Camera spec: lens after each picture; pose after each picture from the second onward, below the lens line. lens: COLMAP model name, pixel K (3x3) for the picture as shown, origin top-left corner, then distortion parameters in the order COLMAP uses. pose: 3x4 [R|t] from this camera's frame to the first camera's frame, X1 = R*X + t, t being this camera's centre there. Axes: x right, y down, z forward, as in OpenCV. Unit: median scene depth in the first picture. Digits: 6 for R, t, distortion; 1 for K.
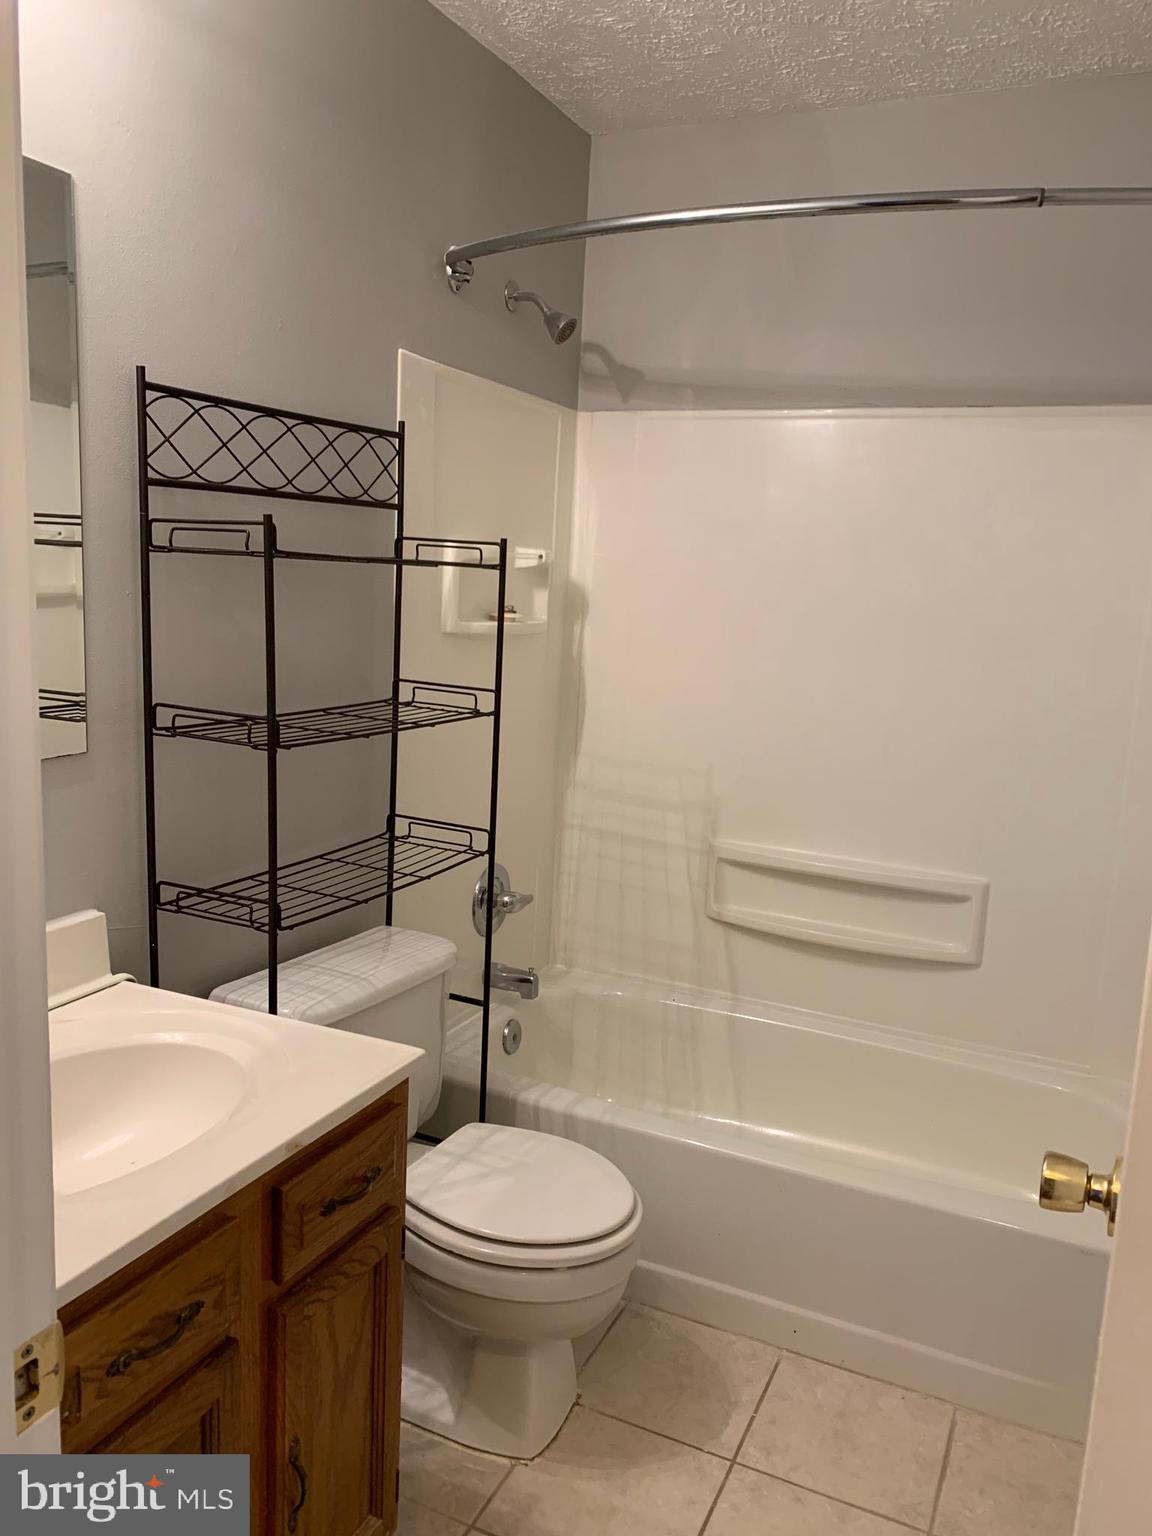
lens RADIAL K [[1175.4, 0, 579.7], [0, 1175.4, 776.9], [0, 0, 1]] dist [0.031182, -0.035905]
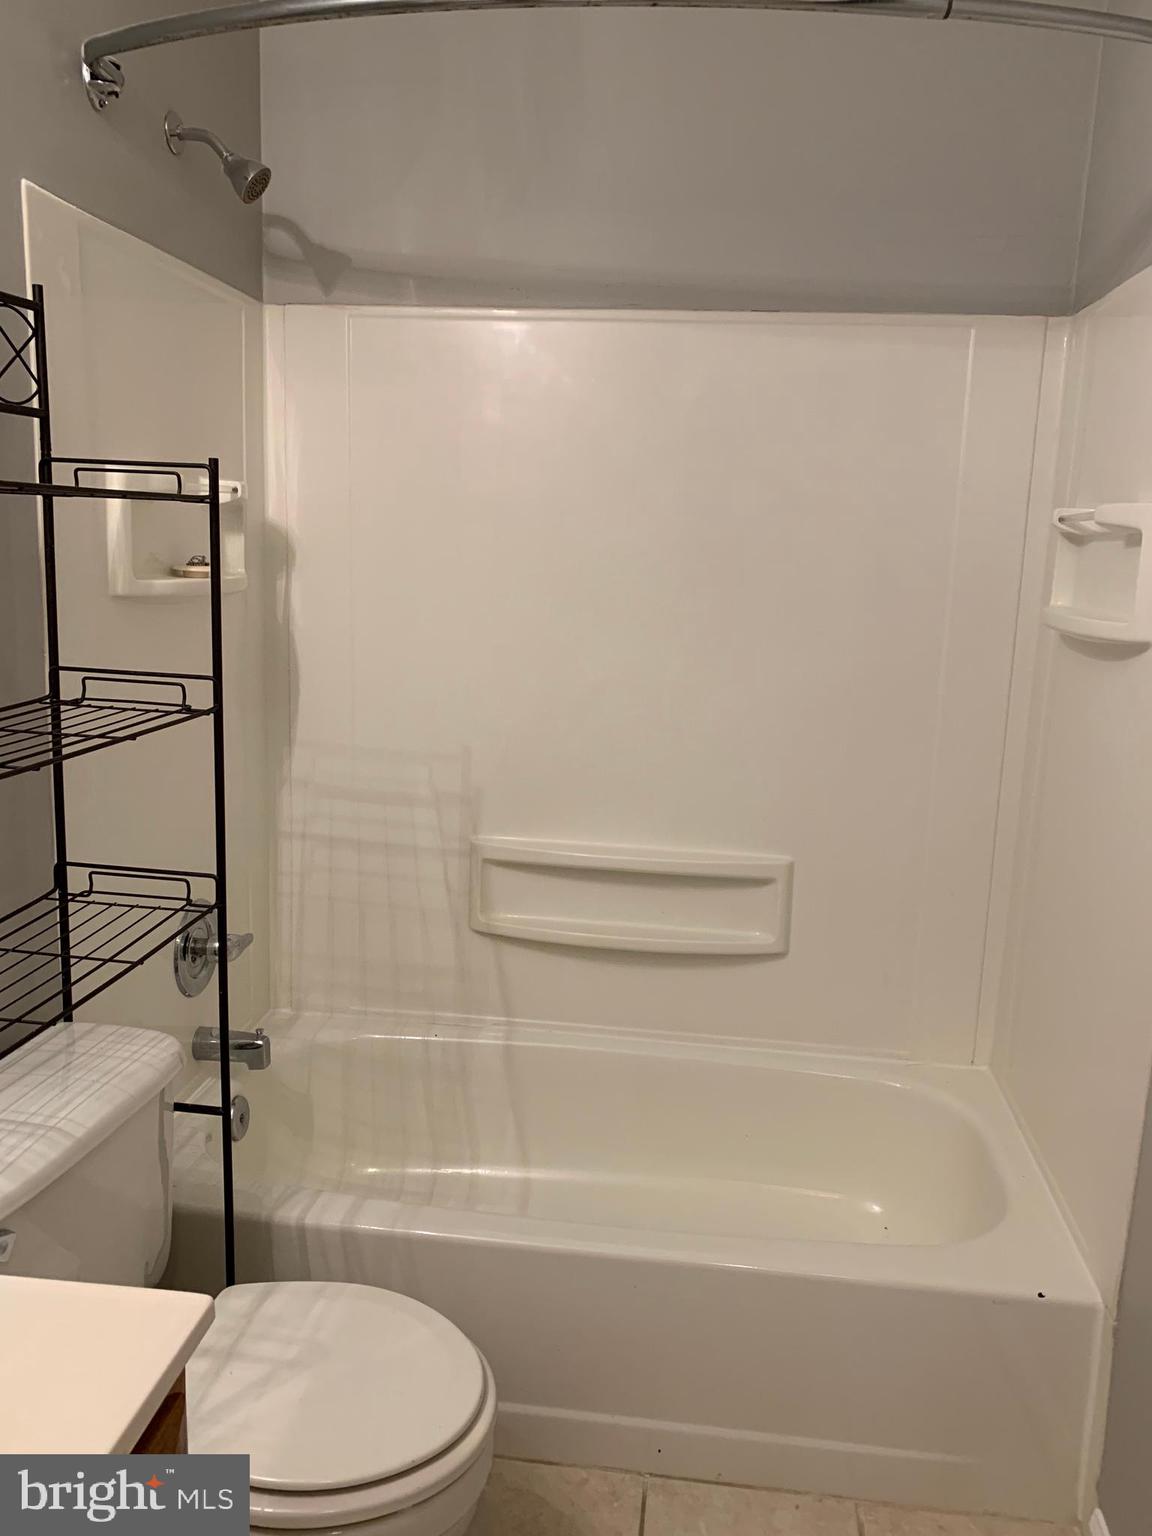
lens RADIAL K [[1175.4, 0, 587.8], [0, 1175.4, 753.0], [0, 0, 1]] dist [0.031182, -0.035905]
pose [[0.948922, -0.073611, 0.306805, -0.068273], [0.066758, 0.997230, 0.032786, -0.031635], [-0.308368, -0.010630, 0.951208, 0.223217]]
